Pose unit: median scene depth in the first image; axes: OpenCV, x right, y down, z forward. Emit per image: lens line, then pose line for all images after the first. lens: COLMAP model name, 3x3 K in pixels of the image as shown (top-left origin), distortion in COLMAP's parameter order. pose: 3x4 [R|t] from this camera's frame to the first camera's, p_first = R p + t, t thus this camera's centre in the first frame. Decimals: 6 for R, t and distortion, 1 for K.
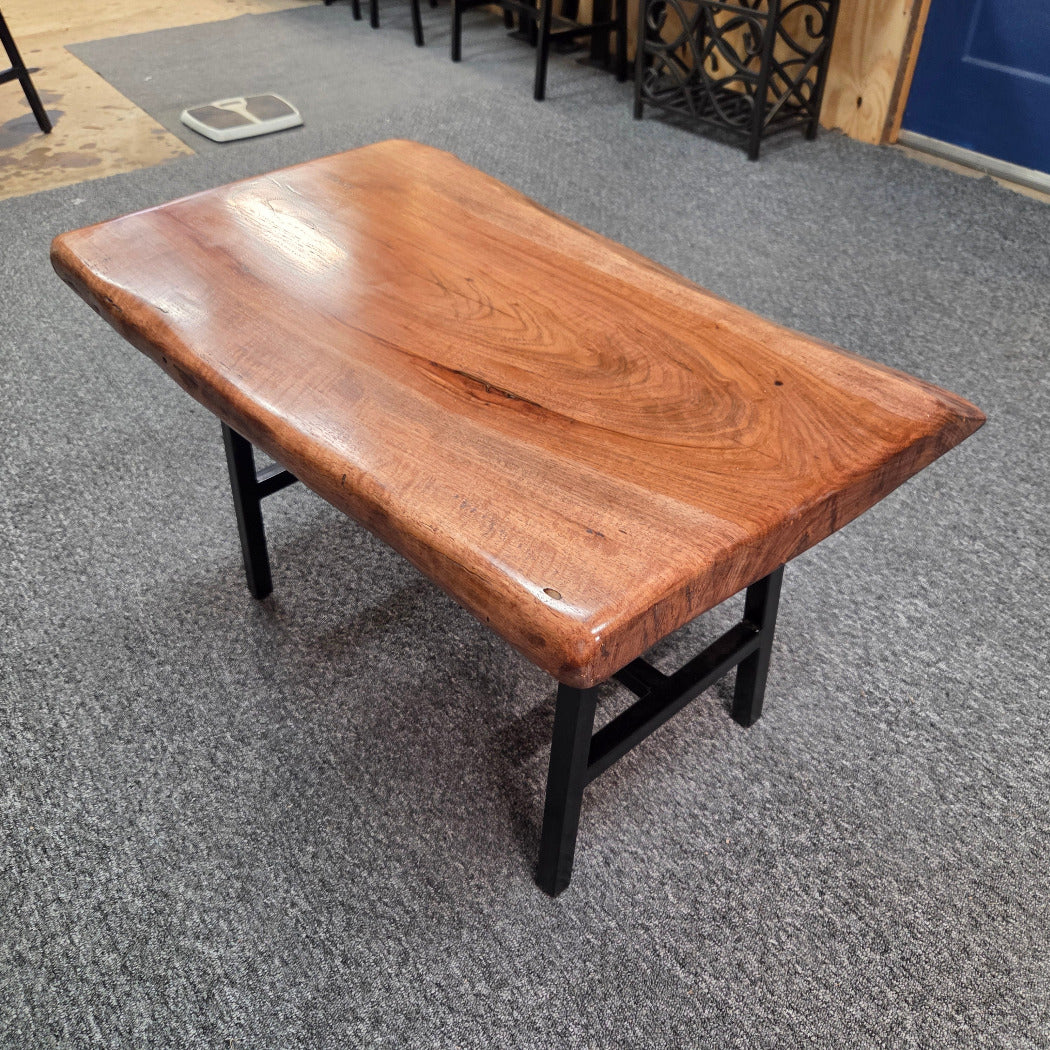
lens RADIAL K [[962.8, 0, 525.7], [0, 962.8, 547.7], [0, 0, 1]] dist [0.050579, -0.039985]
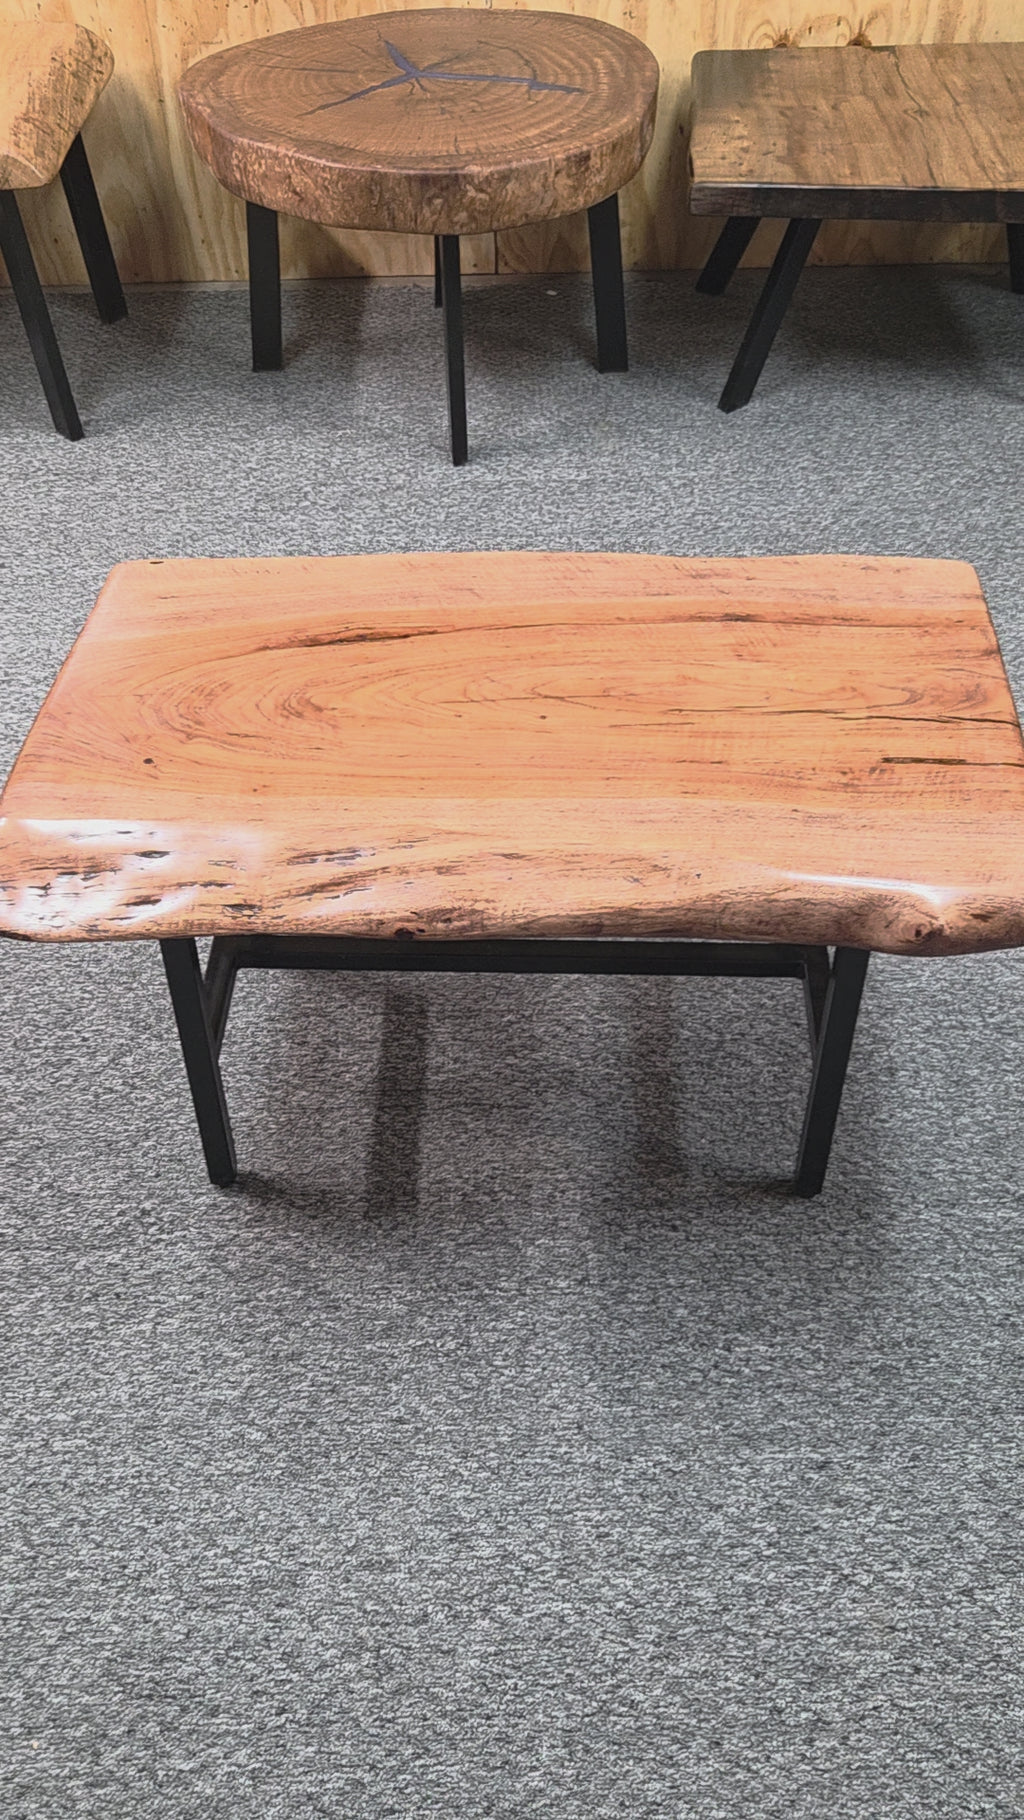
lens RADIAL K [[1502.3, 0, 492.6], [0, 1502.3, 956.4], [0, 0, 1]] dist [-0.001776, -0.000225]
pose [[-0.694986, 0.546912, -0.466777, 0.644257], [-0.452849, 0.171314, 0.874974, -1.256491], [0.558499, 0.819474, 0.128608, 0.884858]]
